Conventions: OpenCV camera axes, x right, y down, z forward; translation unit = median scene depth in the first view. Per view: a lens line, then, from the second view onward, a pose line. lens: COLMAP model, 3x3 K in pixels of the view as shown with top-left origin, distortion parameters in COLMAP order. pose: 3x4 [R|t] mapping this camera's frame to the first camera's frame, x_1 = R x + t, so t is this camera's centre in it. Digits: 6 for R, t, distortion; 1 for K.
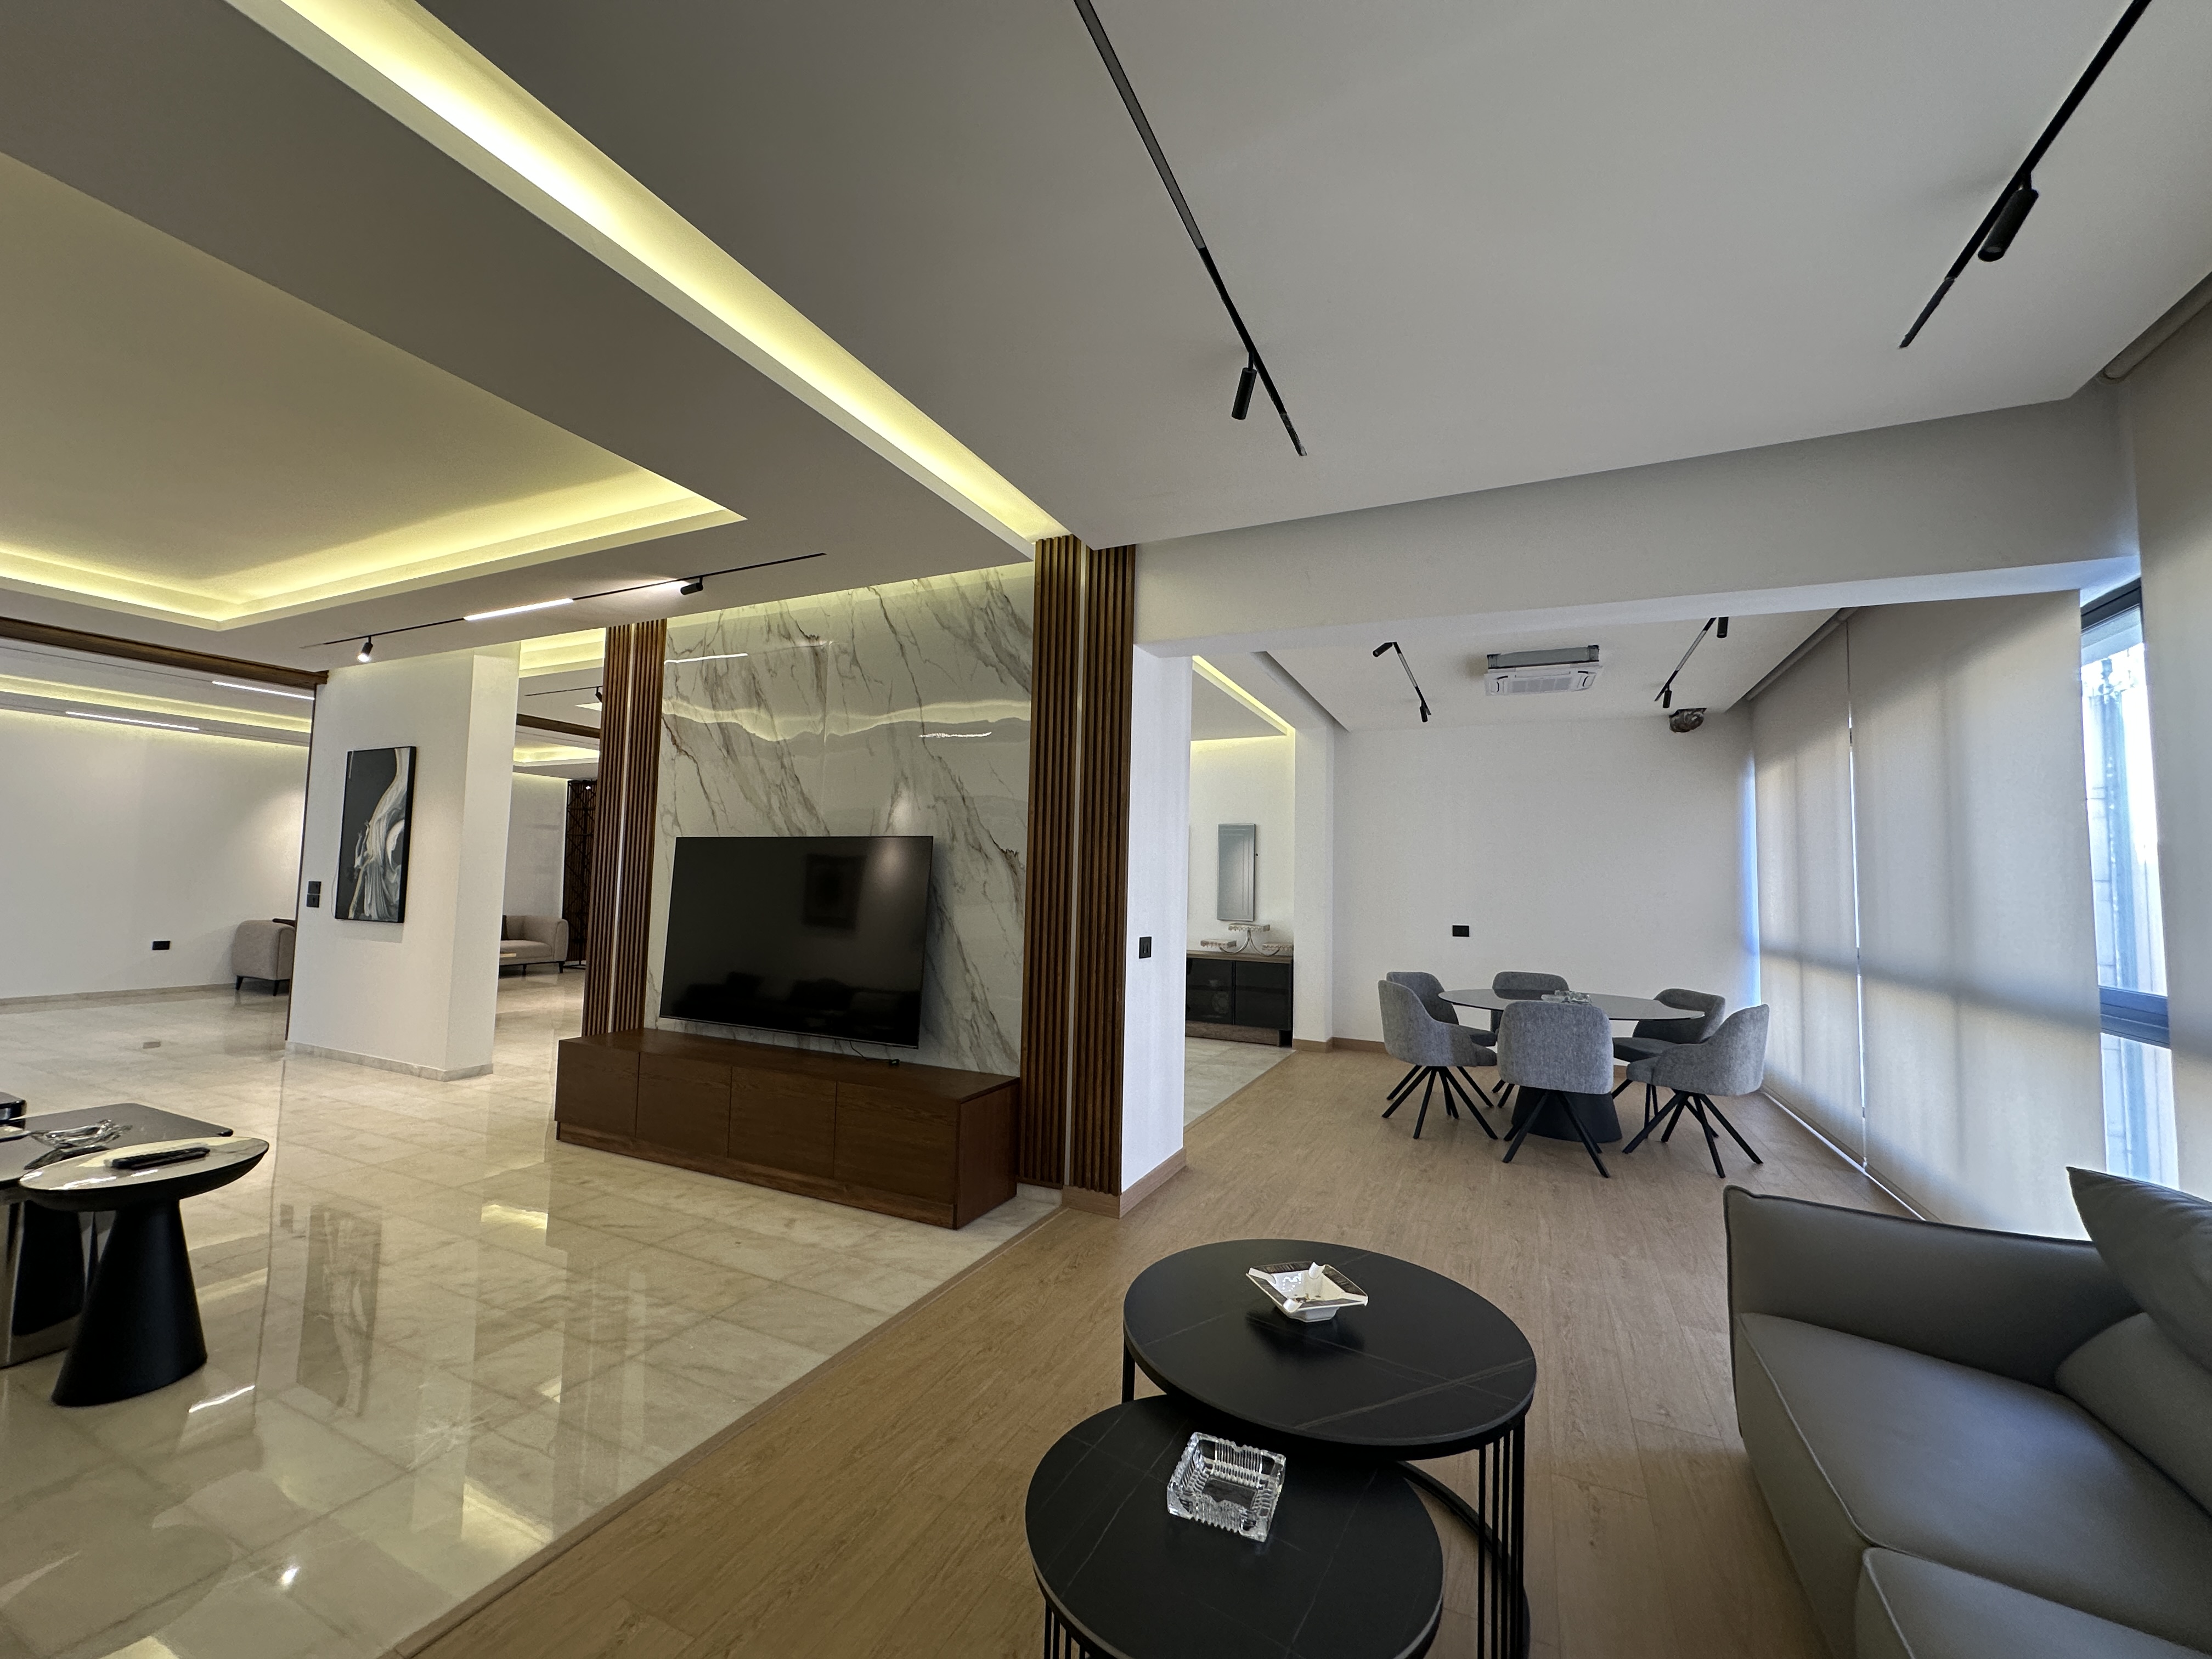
lens RADIAL K [[875.2, 0, 1098.8], [0, 875.2, 835.3], [0, 0, 1]] dist [0.003411, 0.000073]
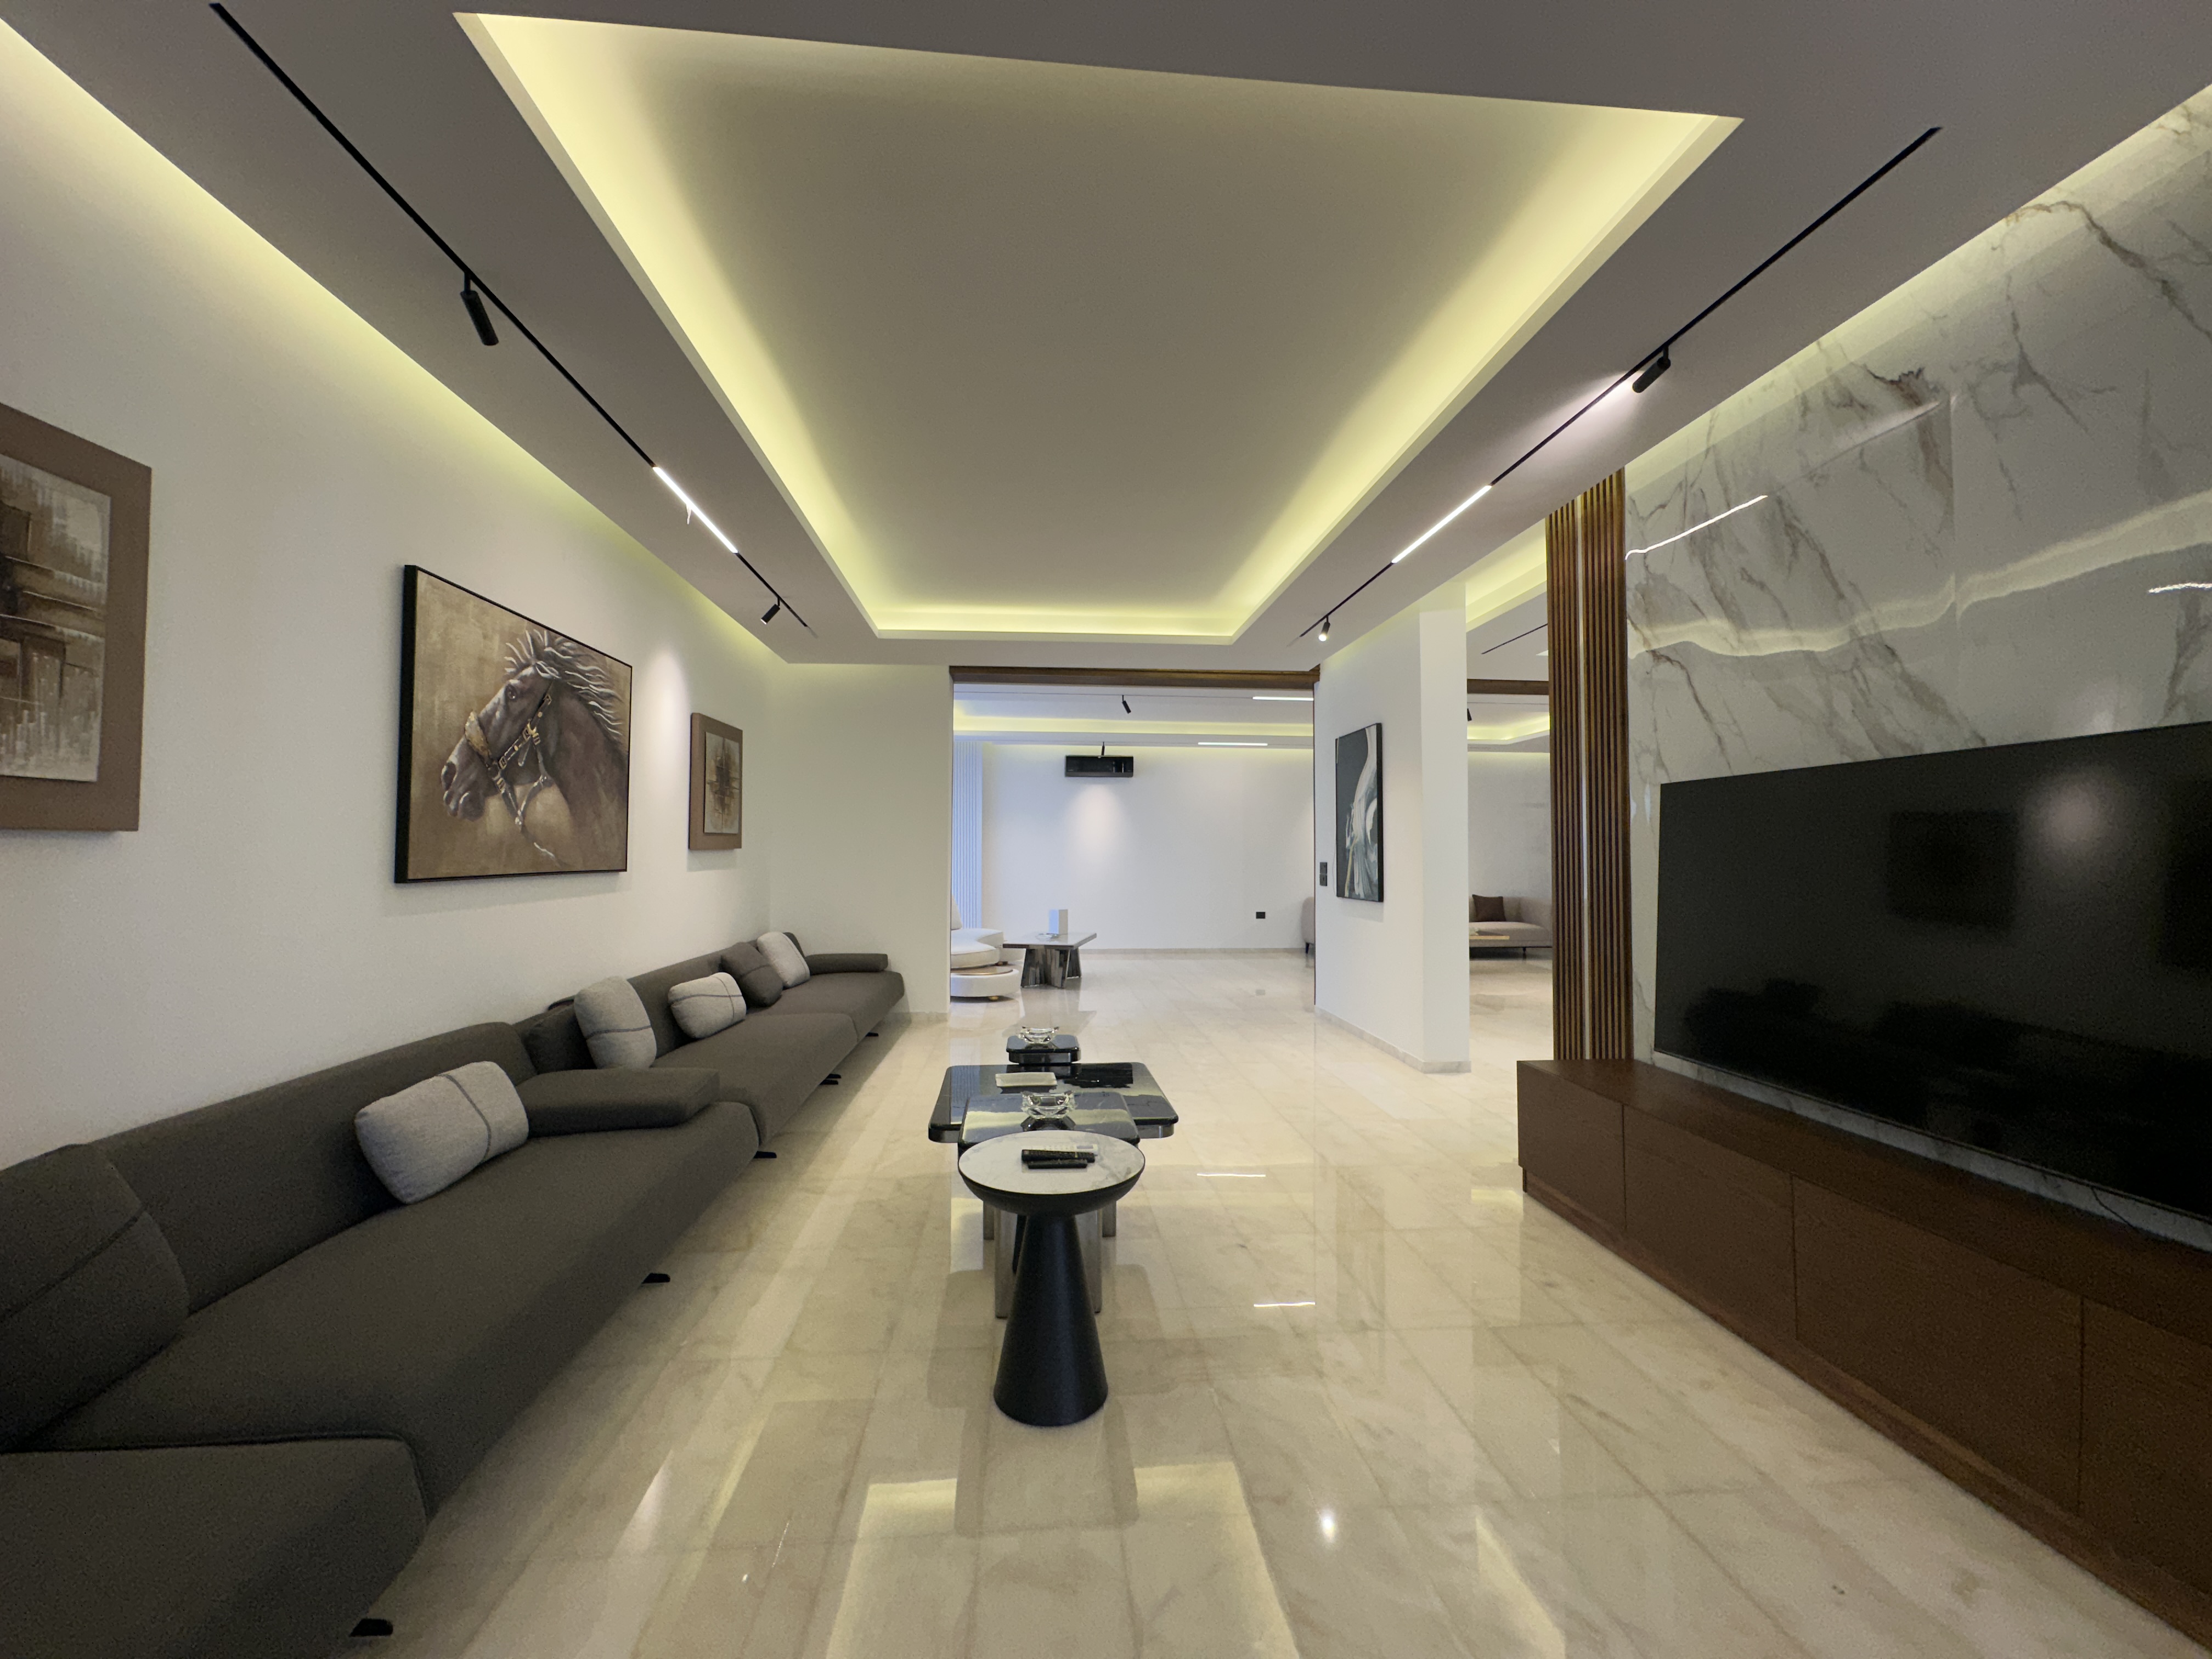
lens RADIAL K [[875.2, 0, 1098.6], [0, 875.2, 826.9], [0, 0, 1]] dist [0.003411, 0.000073]
pose [[0.502382, -0.051684, -0.863100, -0.117856], [0.060898, 0.997848, -0.024306, 0.024140], [0.862498, -0.040350, 0.504449, 0.279658]]
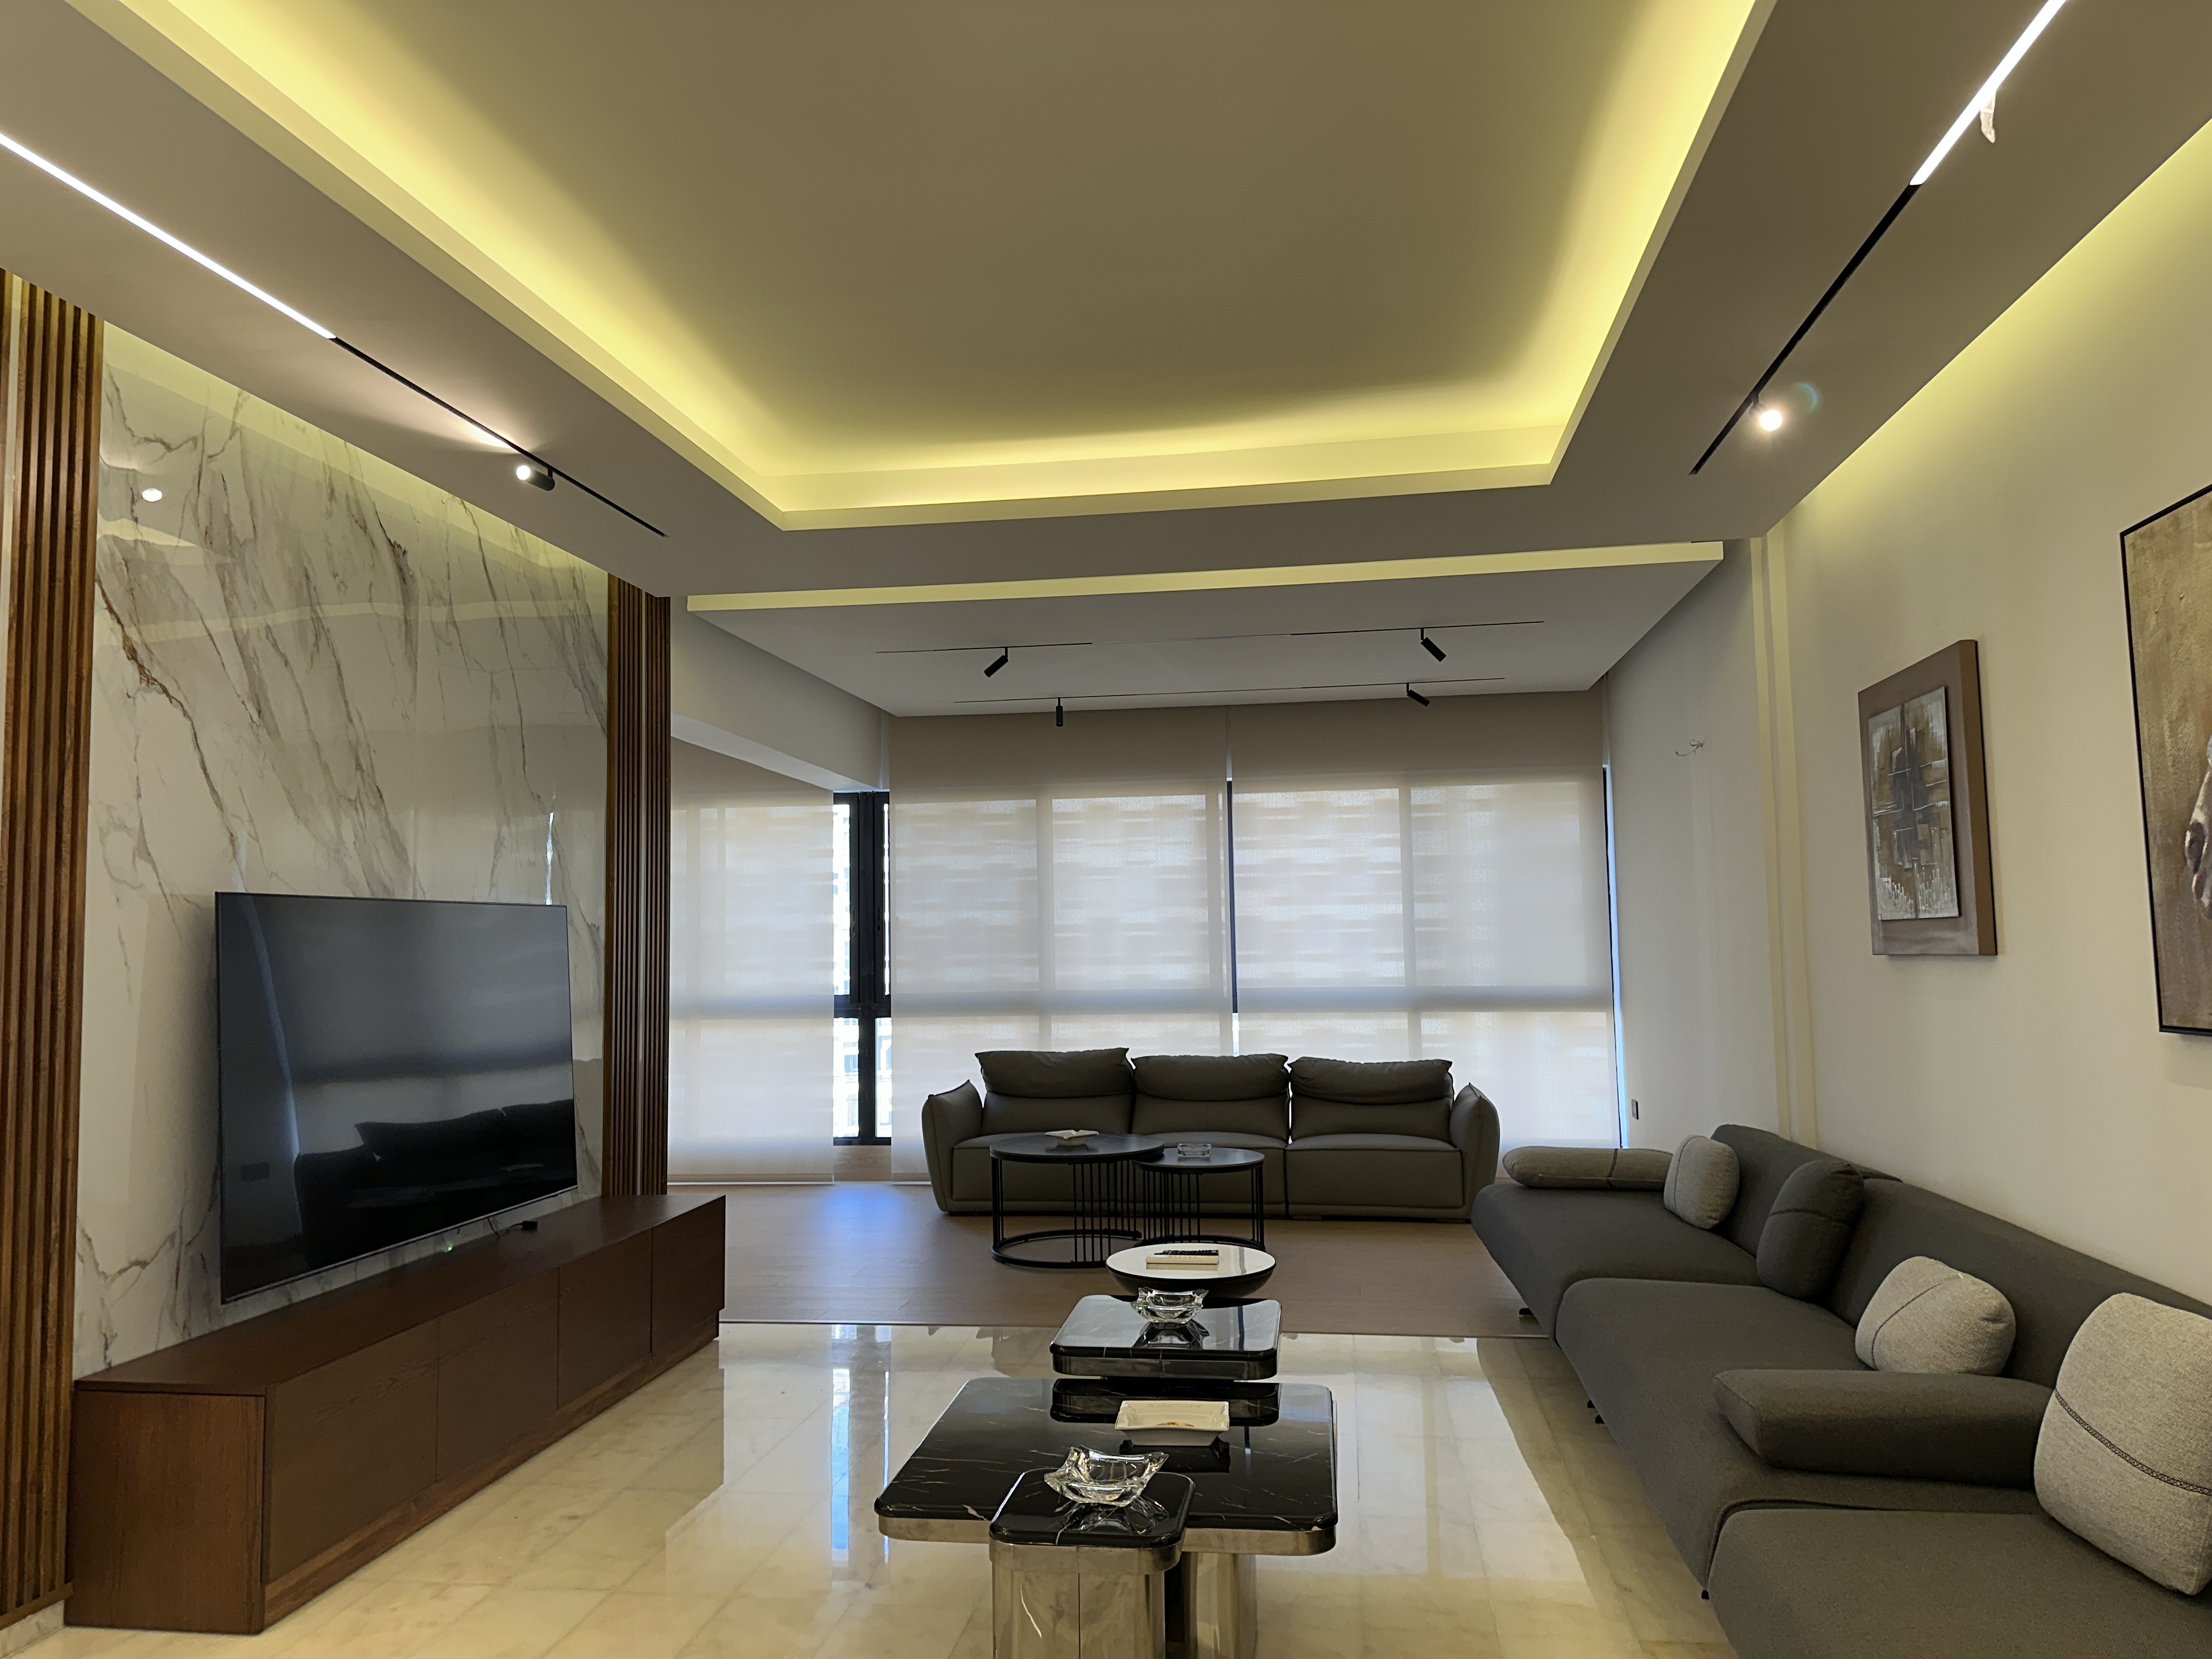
lens RADIAL K [[1579.8, 0, 1116.0], [0, 1579.8, 827.0], [0, 0, 1]] dist [-0.003348, -0.000460]
pose [[-0.295080, 0.049245, 0.954203, -1.317990], [-0.049029, 0.996575, -0.066593, 0.000357], [-0.954214, -0.066434, -0.291655, 0.773156]]
